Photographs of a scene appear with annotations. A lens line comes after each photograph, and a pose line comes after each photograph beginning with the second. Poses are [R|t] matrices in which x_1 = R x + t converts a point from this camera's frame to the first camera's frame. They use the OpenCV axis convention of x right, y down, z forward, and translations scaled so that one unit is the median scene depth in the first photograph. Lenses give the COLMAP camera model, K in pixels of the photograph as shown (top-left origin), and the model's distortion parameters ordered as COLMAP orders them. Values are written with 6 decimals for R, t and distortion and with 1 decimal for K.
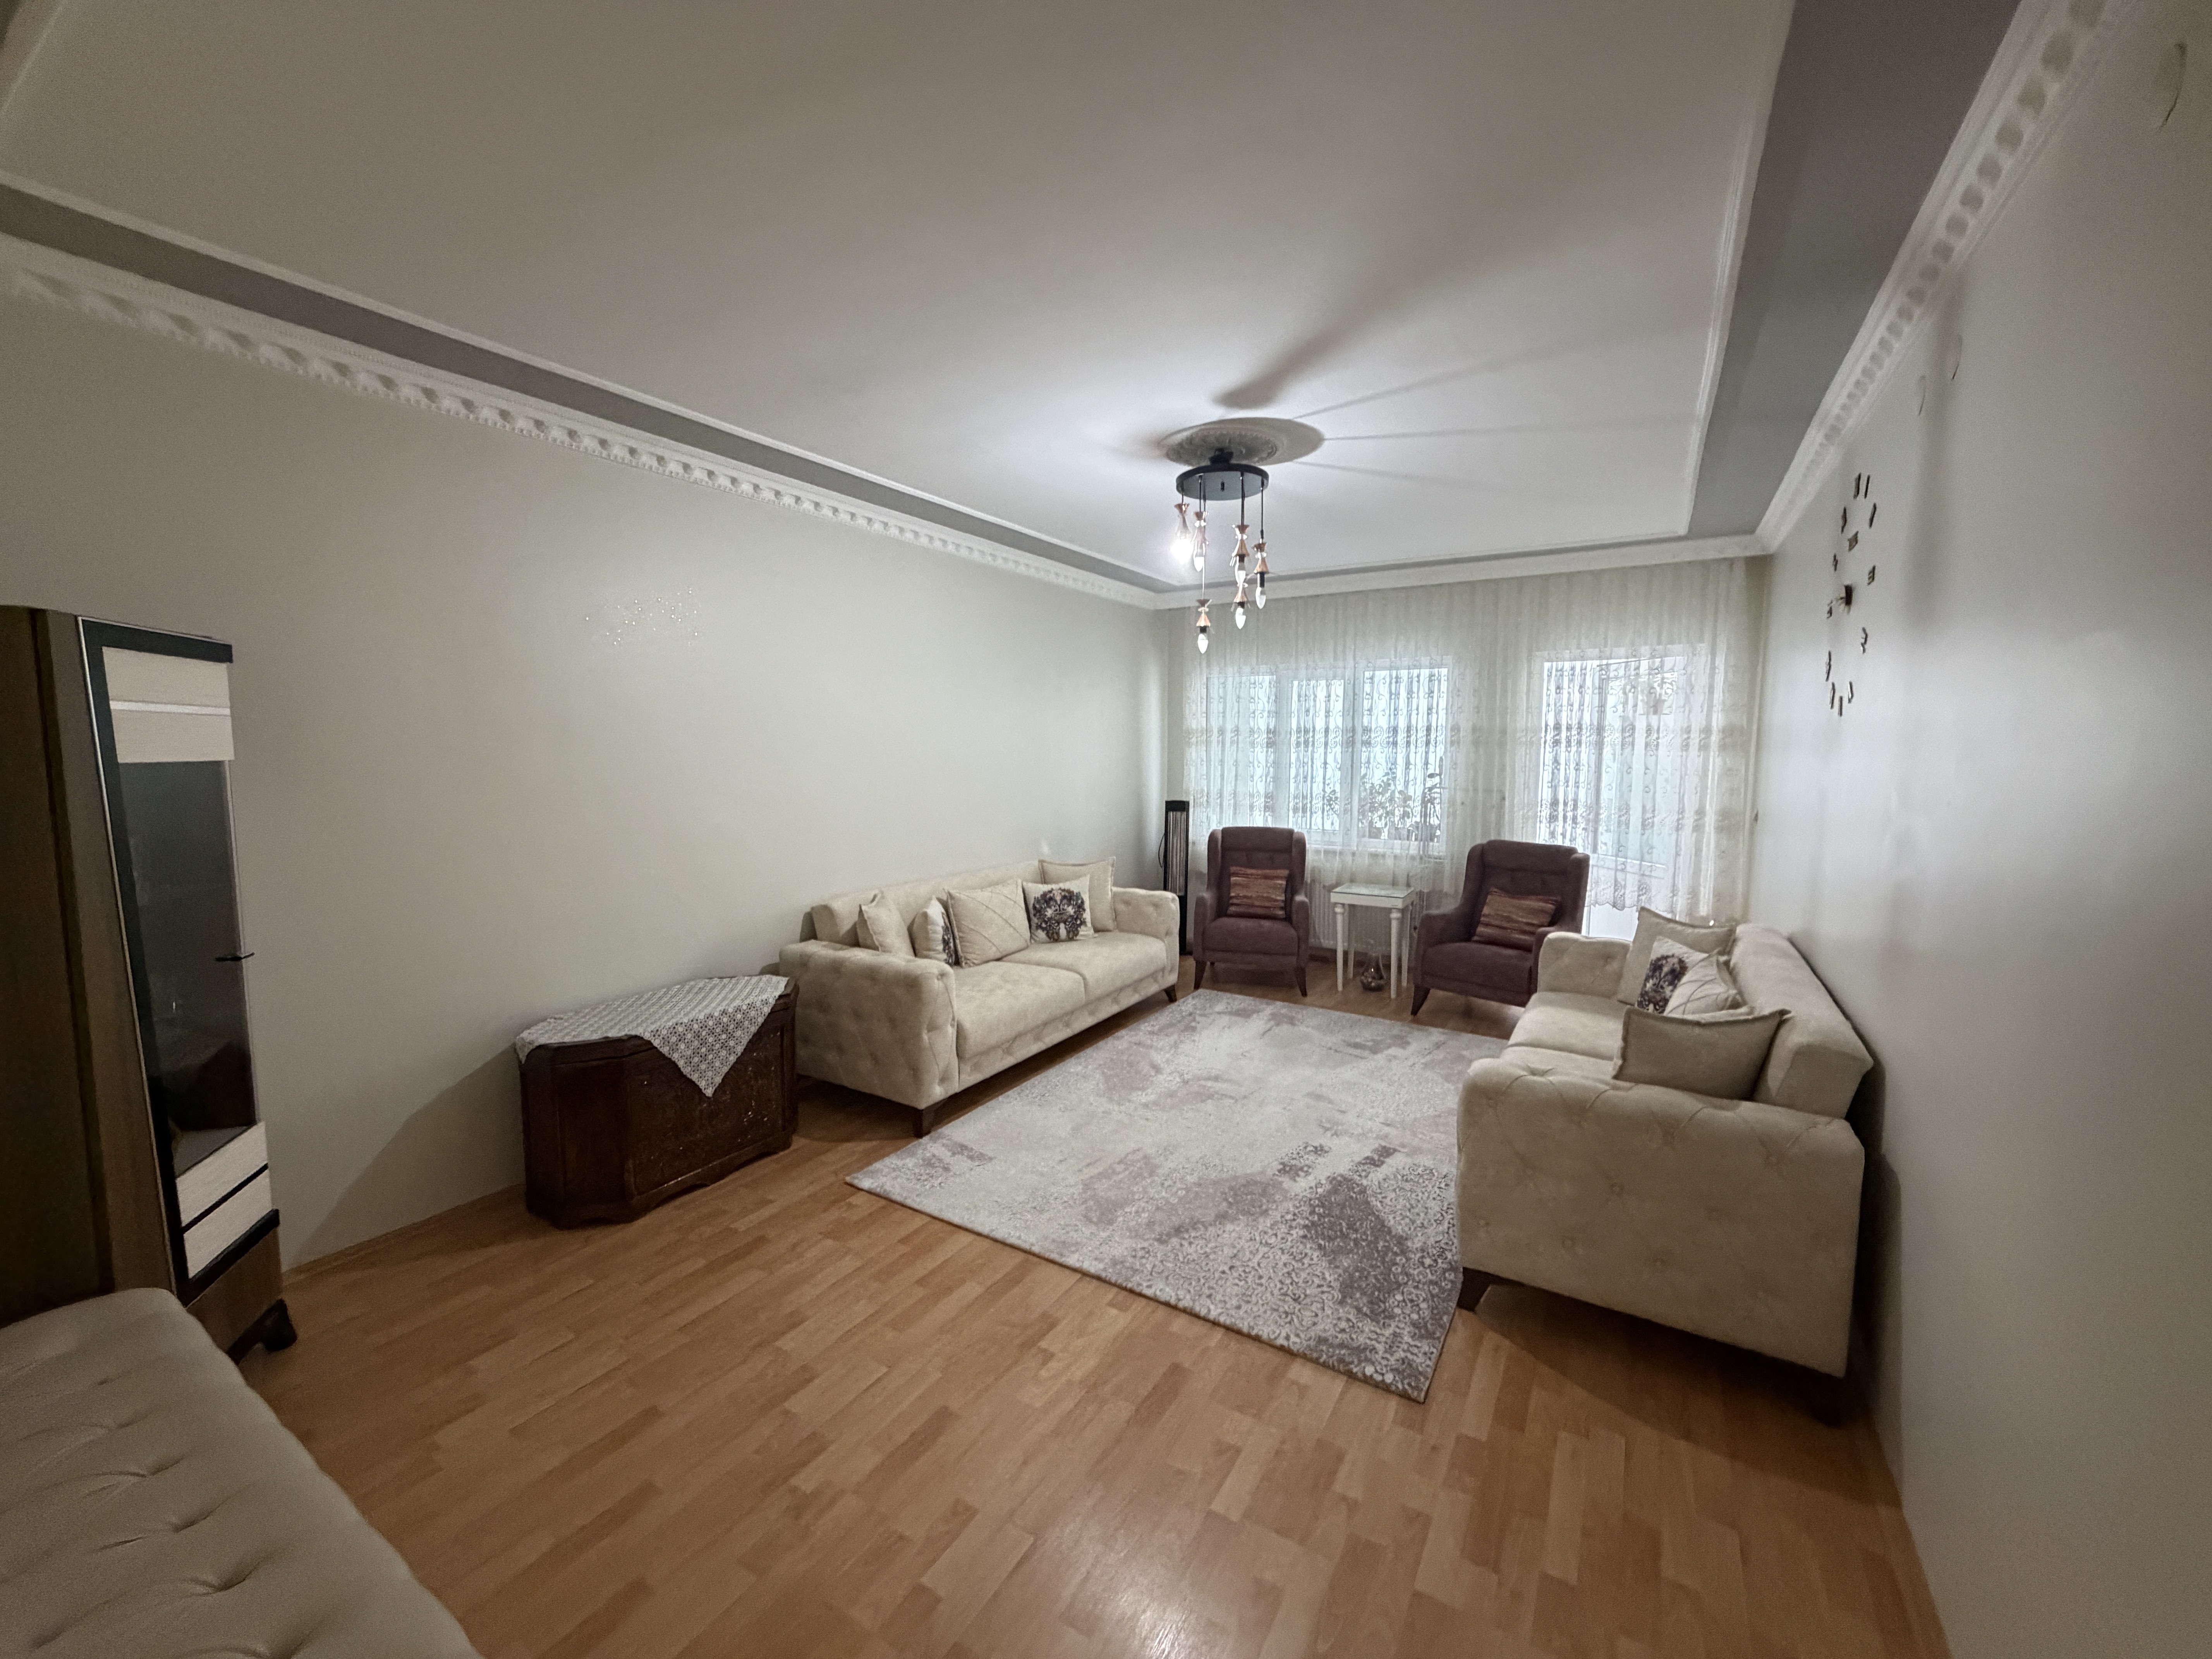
lens RADIAL K [[883.2, 0, 1095.6], [0, 883.2, 827.3], [0, 0, 1]] dist [0.003282, -0.000135]
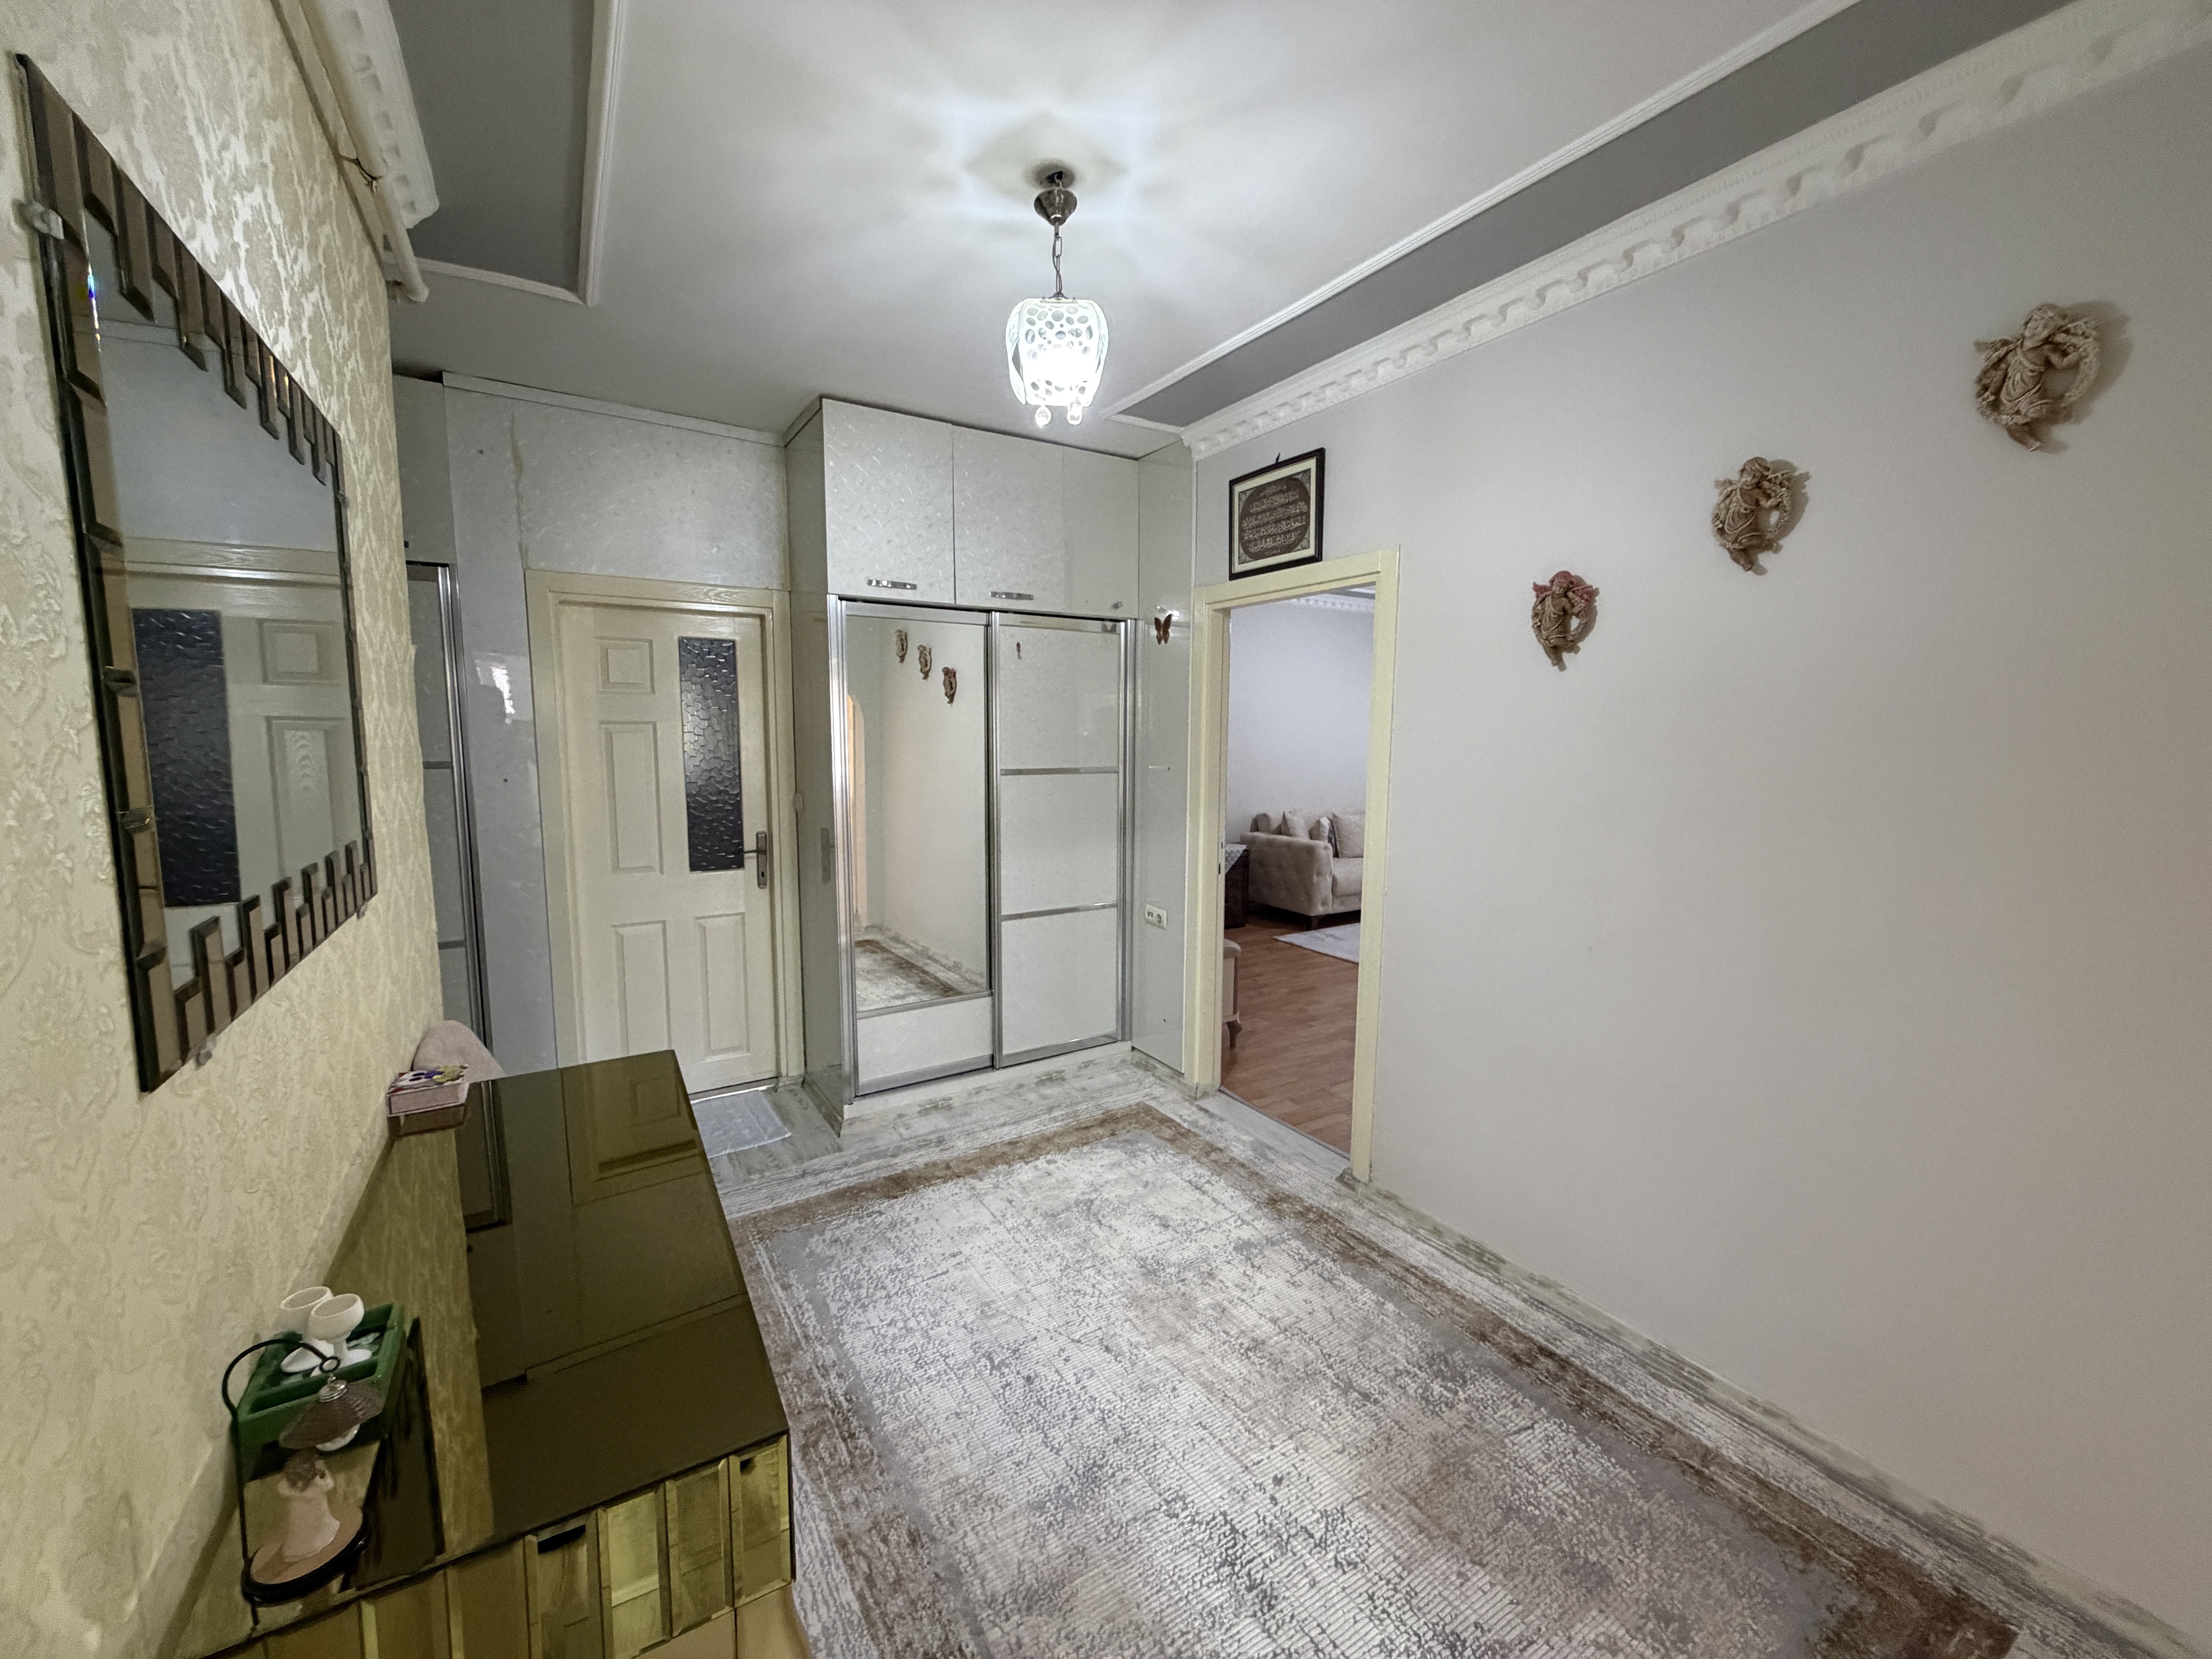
lens RADIAL K [[883.2, 0, 1095.6], [0, 883.2, 827.3], [0, 0, 1]] dist [0.003282, -0.000135]
pose [[0.896671, 0.050600, -0.439796, 0.214624], [-0.042082, 0.998690, 0.029105, 0.089565], [0.440693, -0.007590, 0.897626, -0.917428]]
